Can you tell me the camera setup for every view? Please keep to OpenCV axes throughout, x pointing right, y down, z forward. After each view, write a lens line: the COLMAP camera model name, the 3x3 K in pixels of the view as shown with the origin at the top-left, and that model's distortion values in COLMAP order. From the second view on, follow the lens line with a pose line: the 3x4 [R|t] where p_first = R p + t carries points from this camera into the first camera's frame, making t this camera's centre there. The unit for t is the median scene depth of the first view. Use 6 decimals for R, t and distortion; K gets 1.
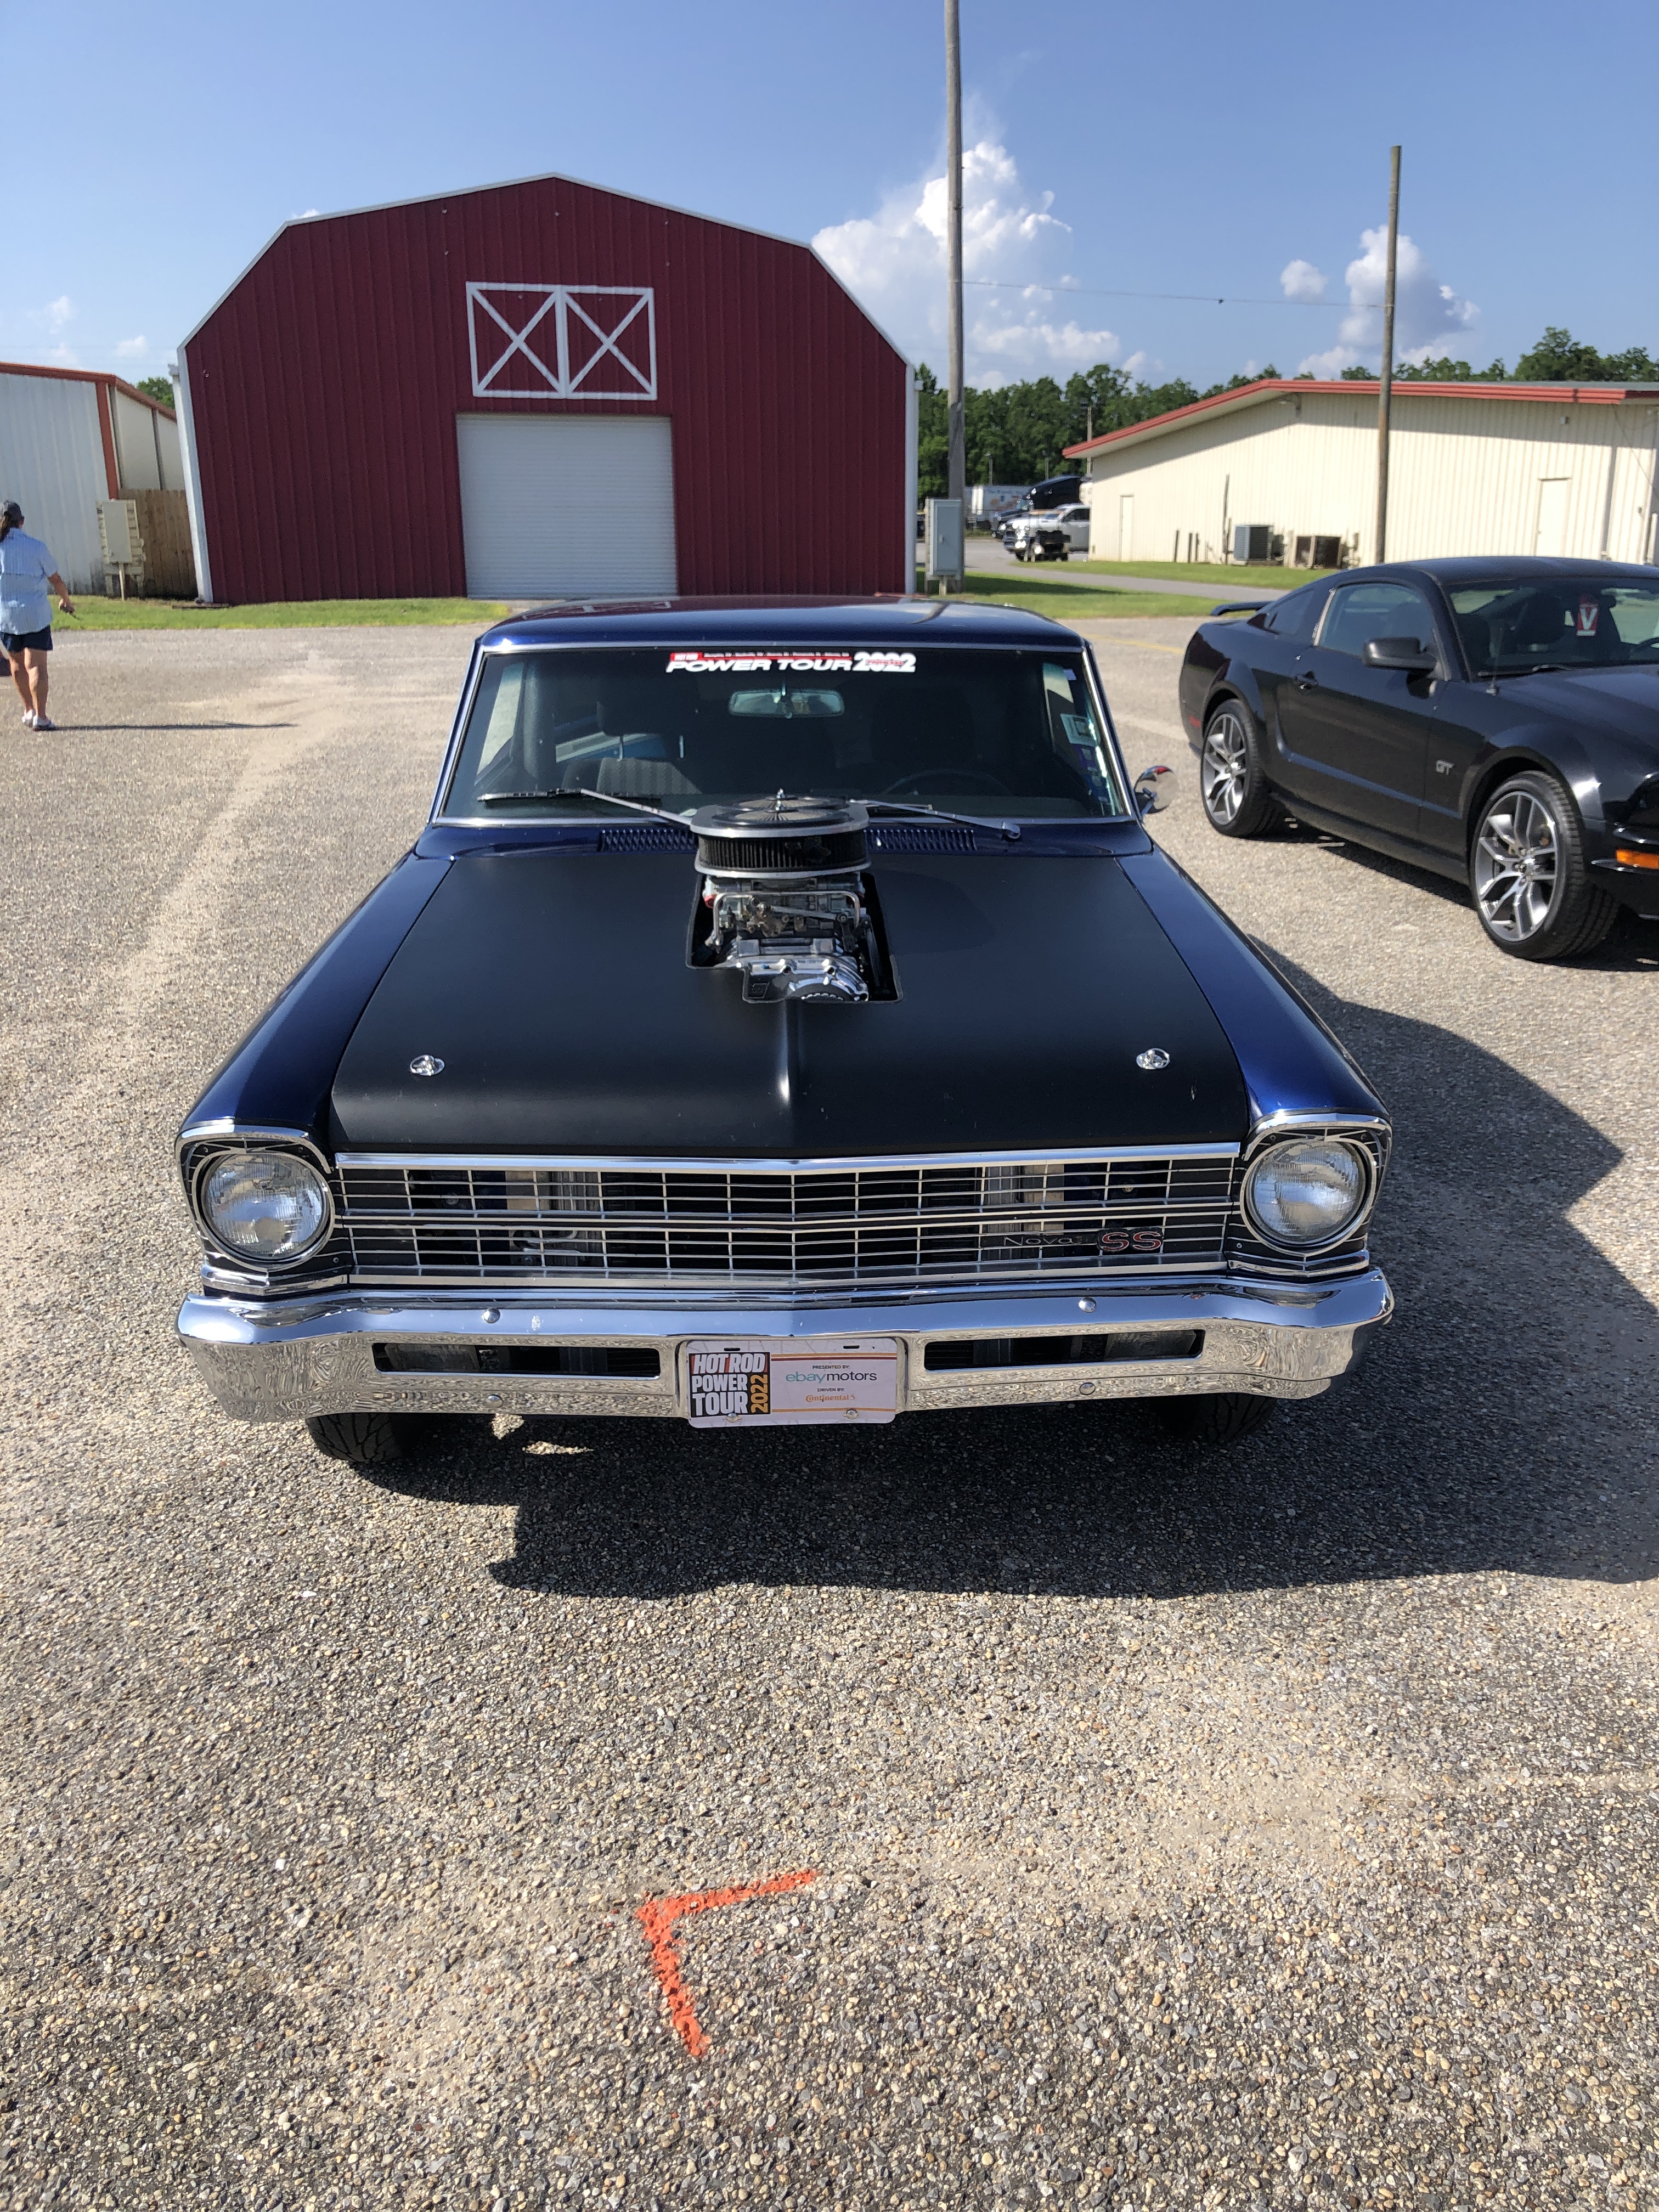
lens RADIAL K [[1810.9, 0, 982.0], [0, 1810.9, 1108.0], [0, 0, 1]] dist [0.007659, -0.012294]
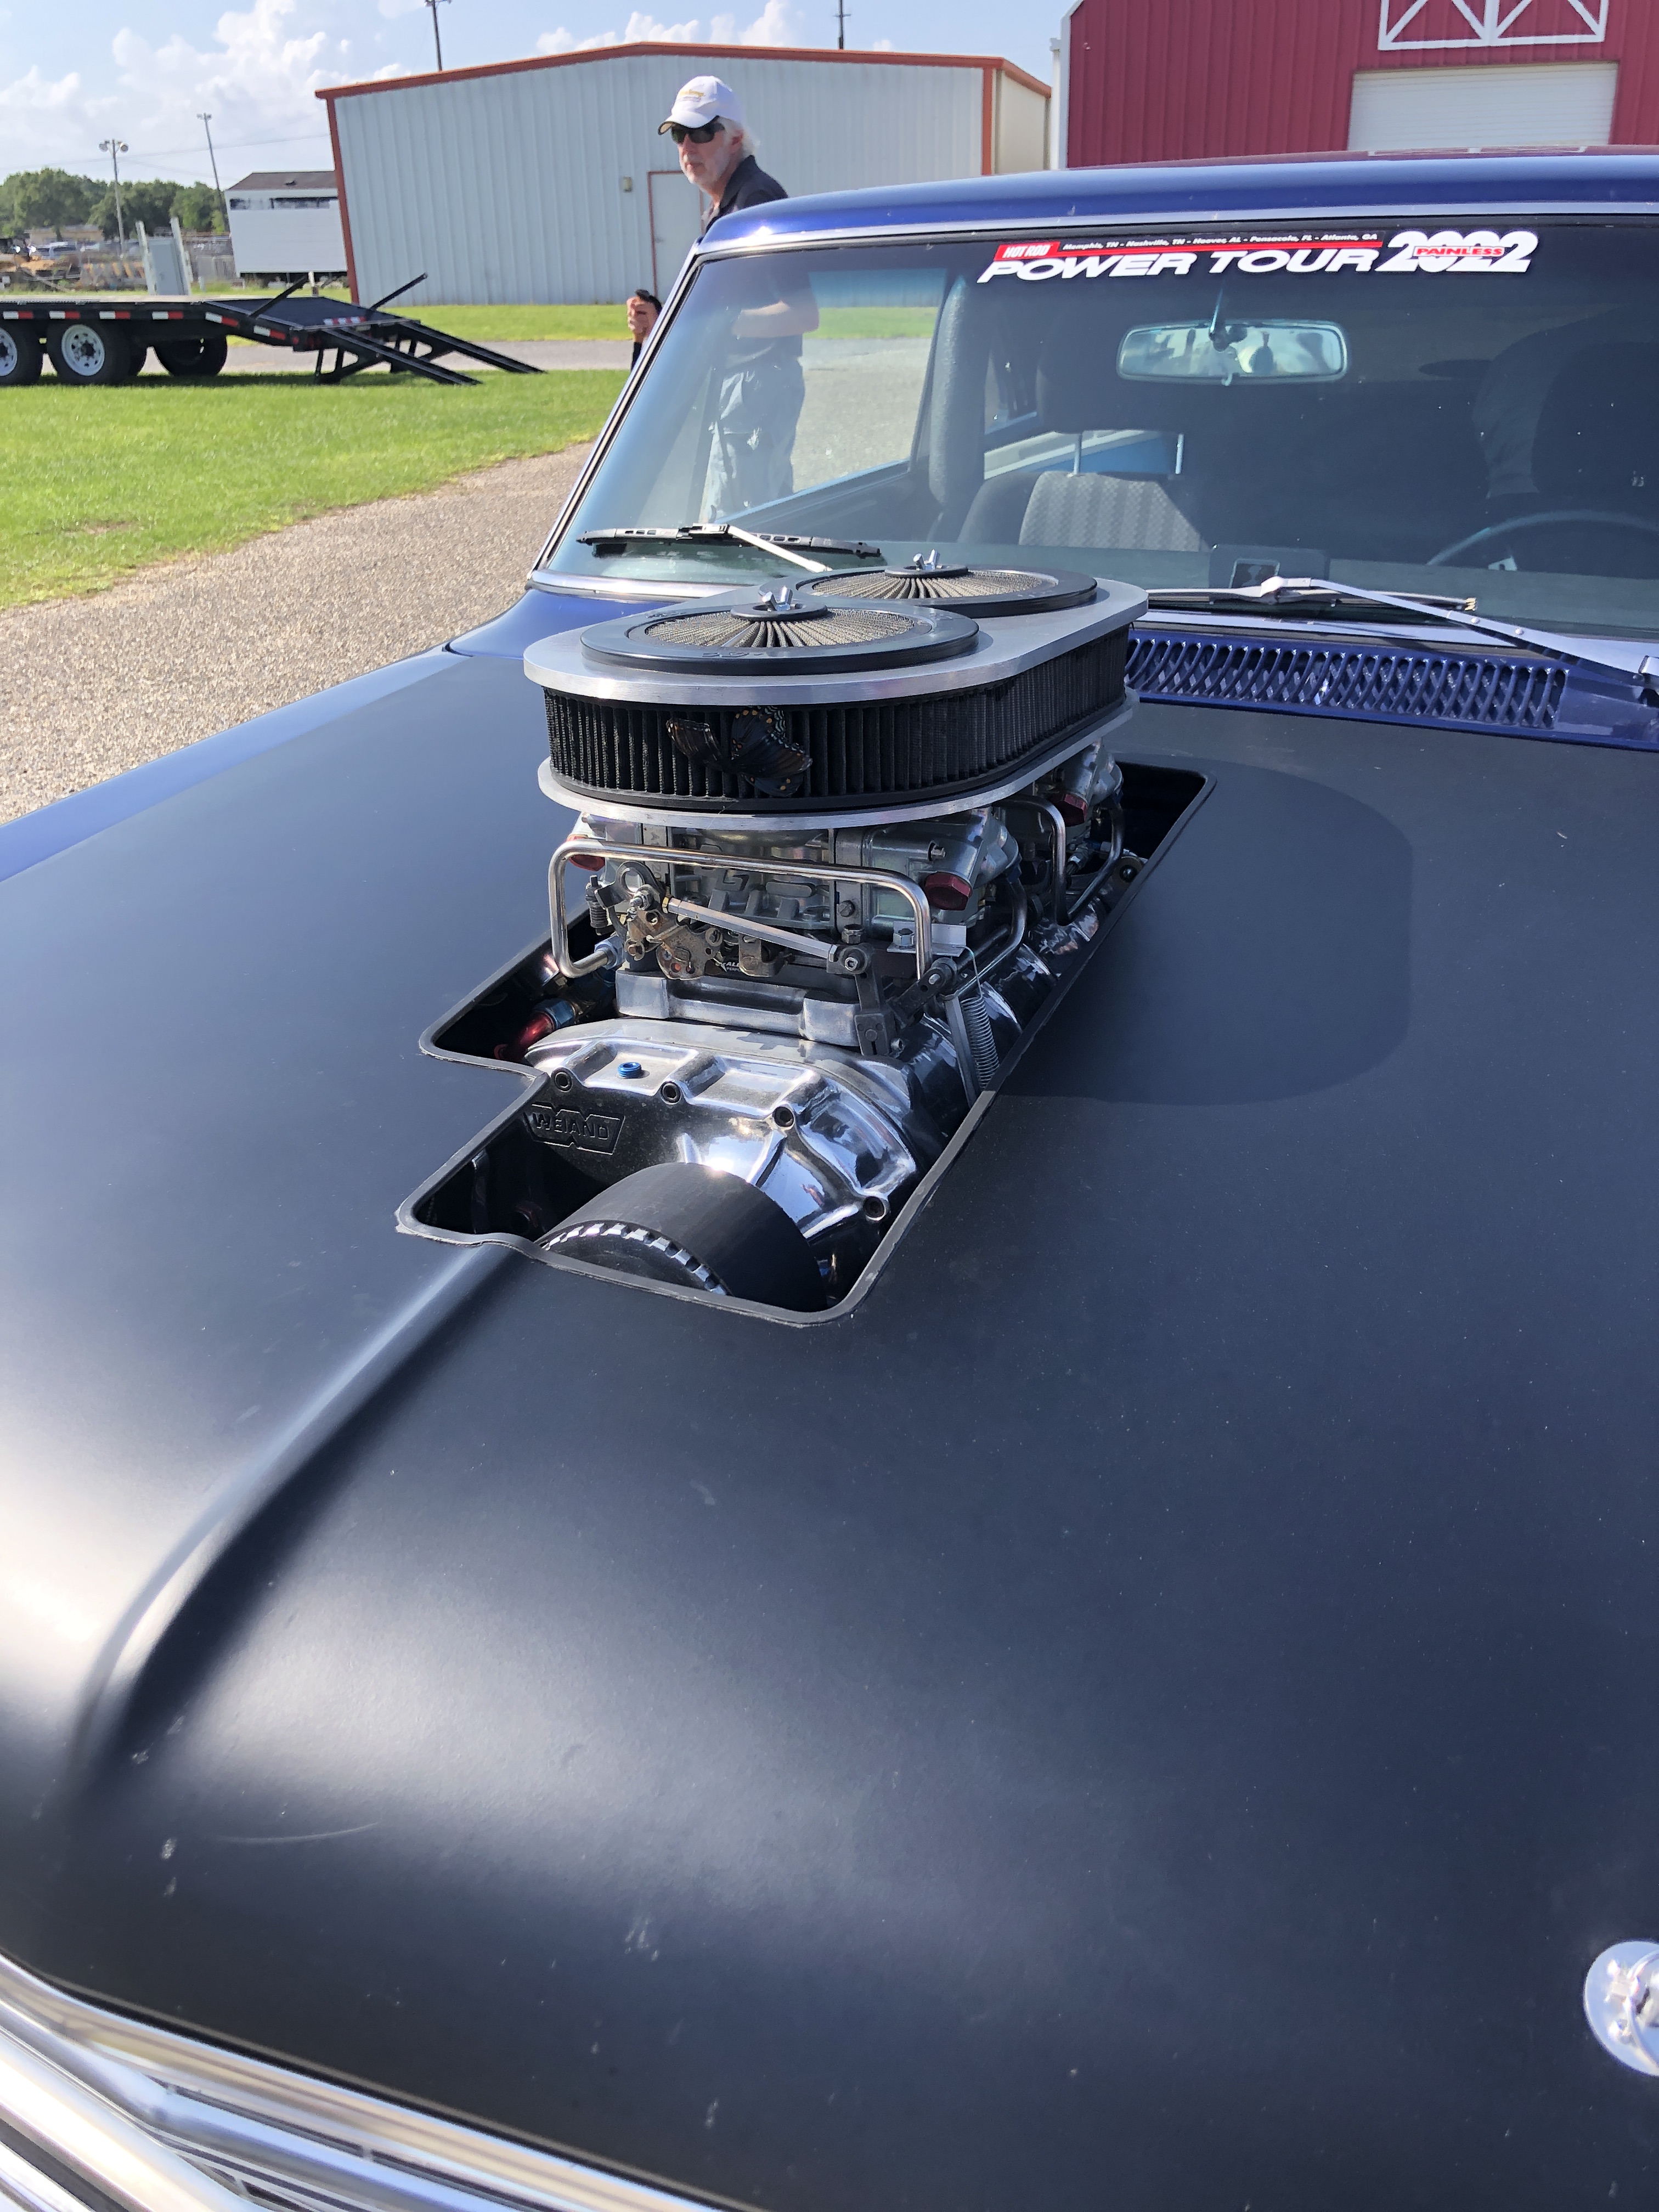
lens RADIAL K [[1895.0, 0, 816.1], [0, 1895.0, 1067.8], [0, 0, 1]] dist [0.009709, 0.006811]
pose [[0.859306, 0.178317, -0.479371, 0.065644], [-0.125970, 0.982171, 0.139541, -0.100081], [0.495706, -0.059522, 0.866448, 0.523351]]
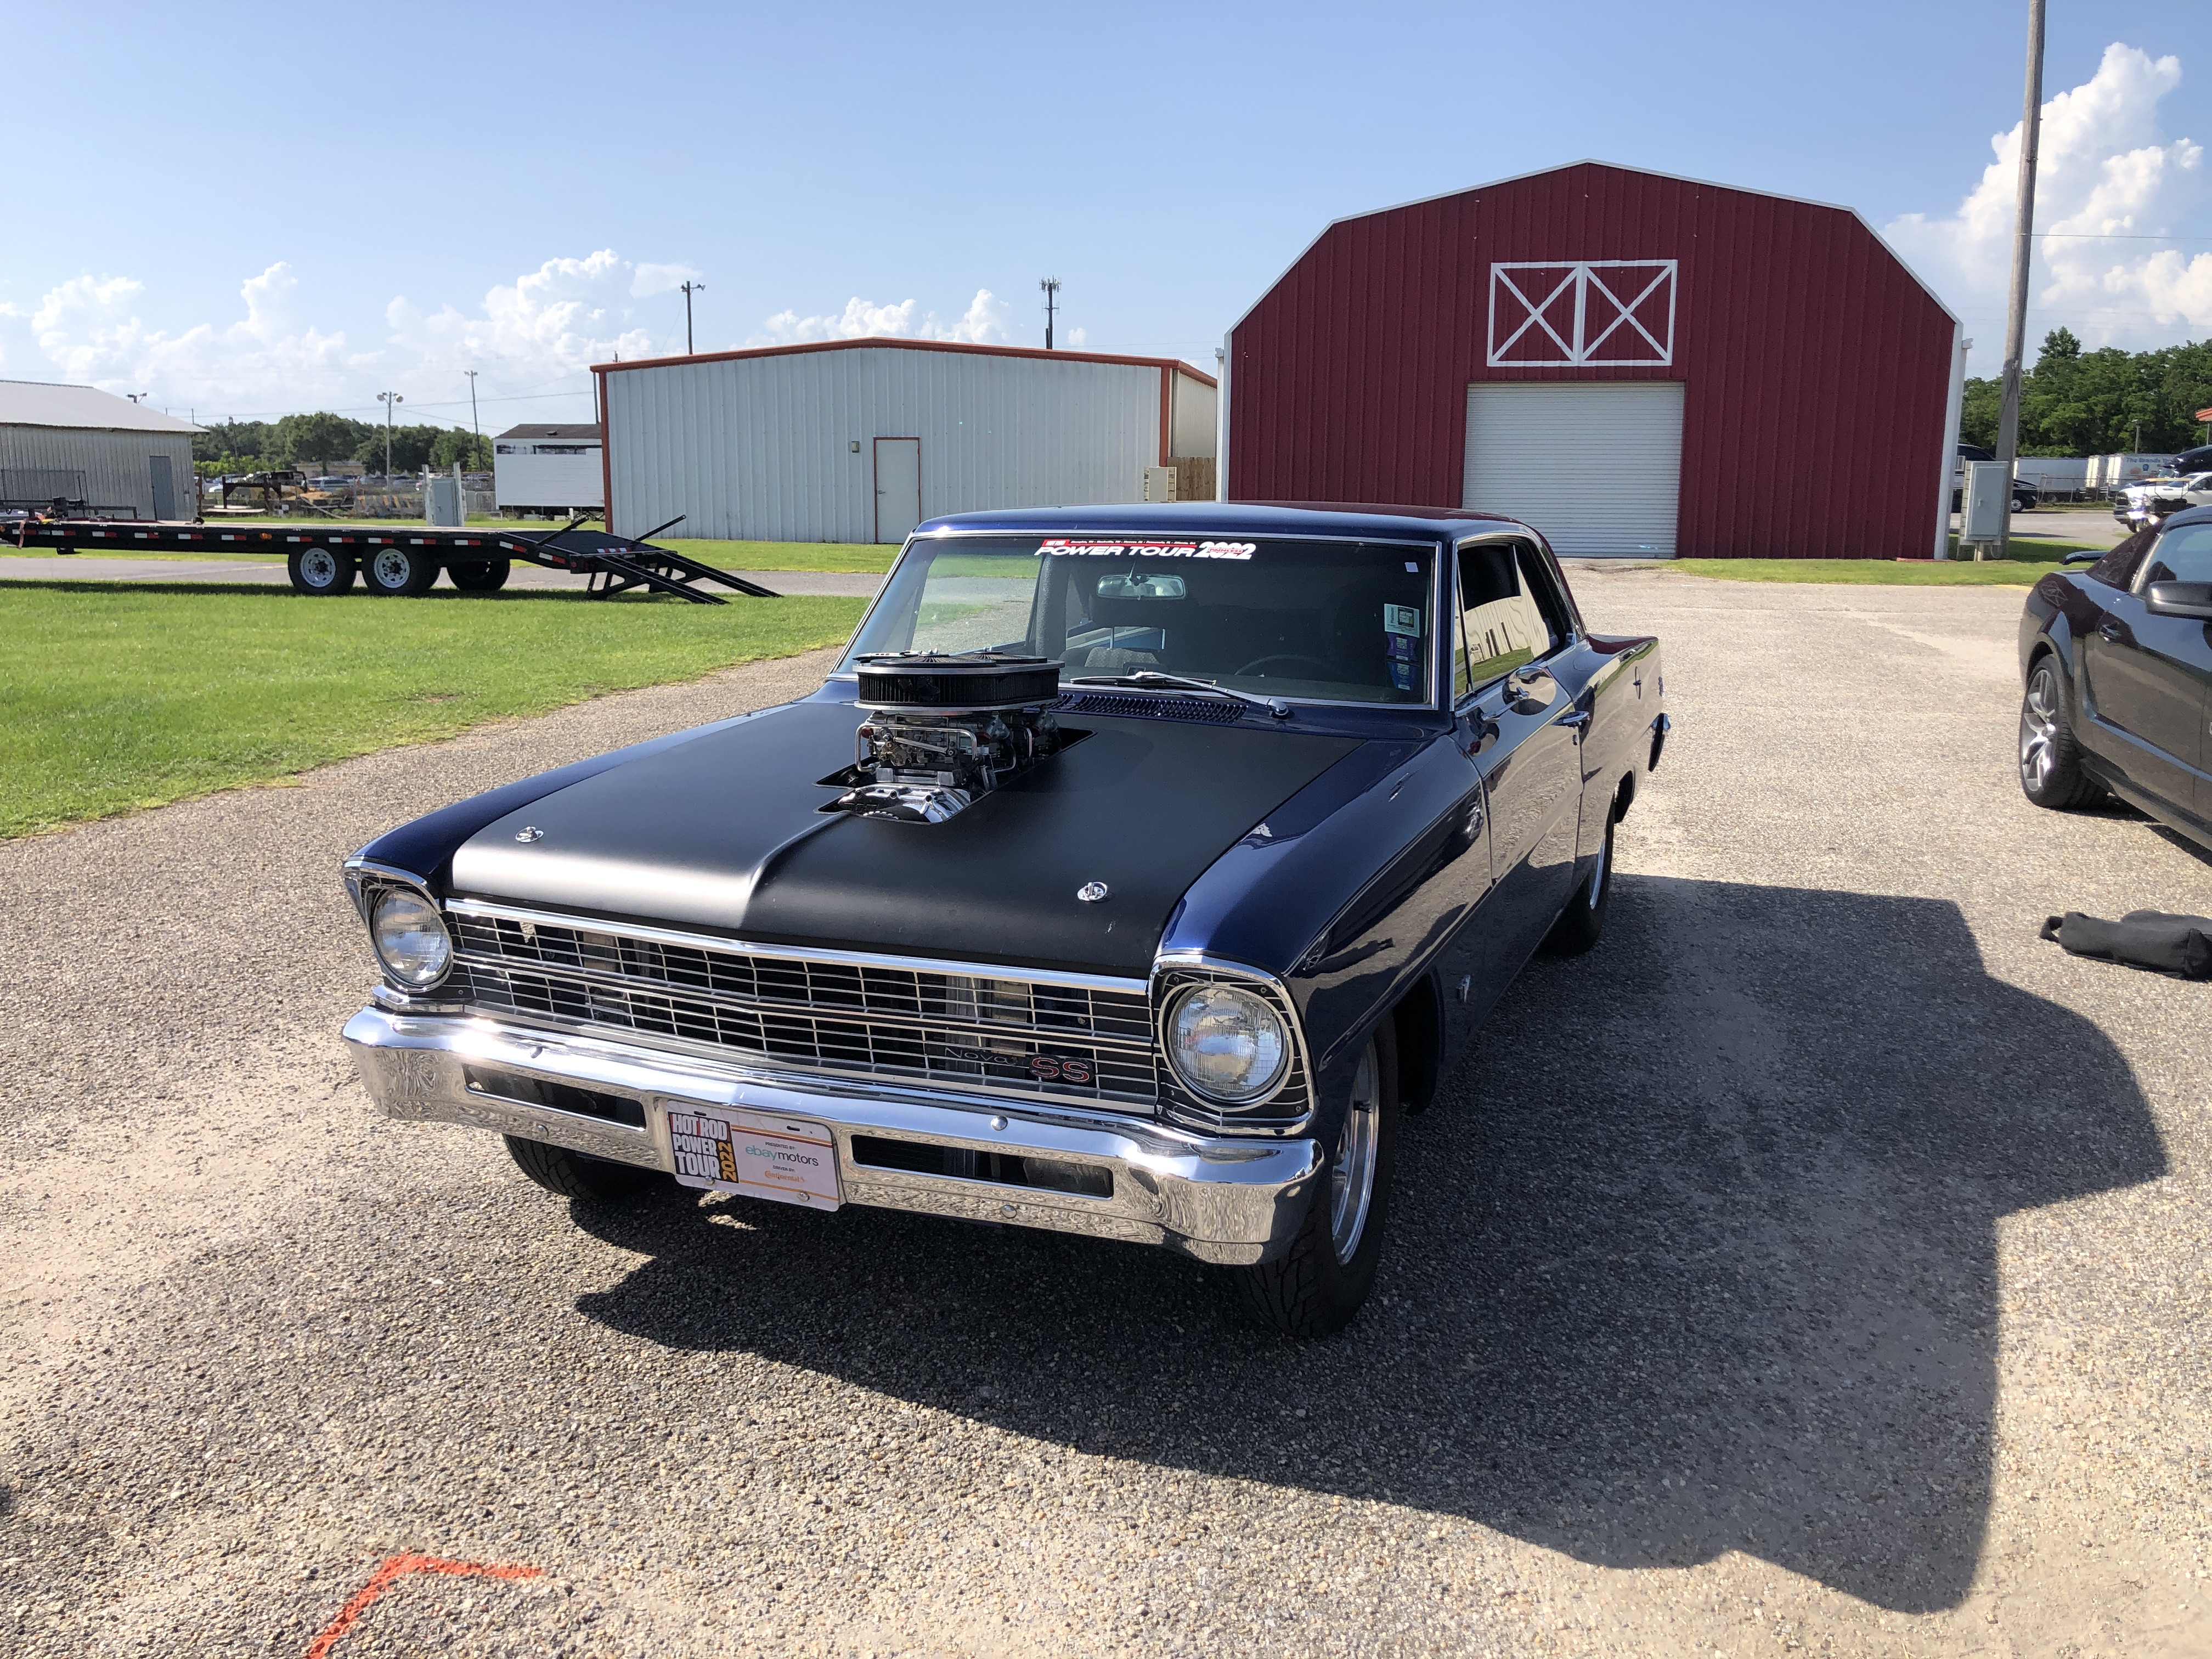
lens RADIAL K [[1846.7, 0, 1179.4], [0, 1846.7, 827.9], [0, 0, 1]] dist [0.137146, -0.539857]
pose [[0.898591, 0.078373, -0.431731, 0.397291], [-0.135370, 0.985441, -0.102867, 0.025778], [0.417383, 0.150879, 0.896118, 0.052944]]
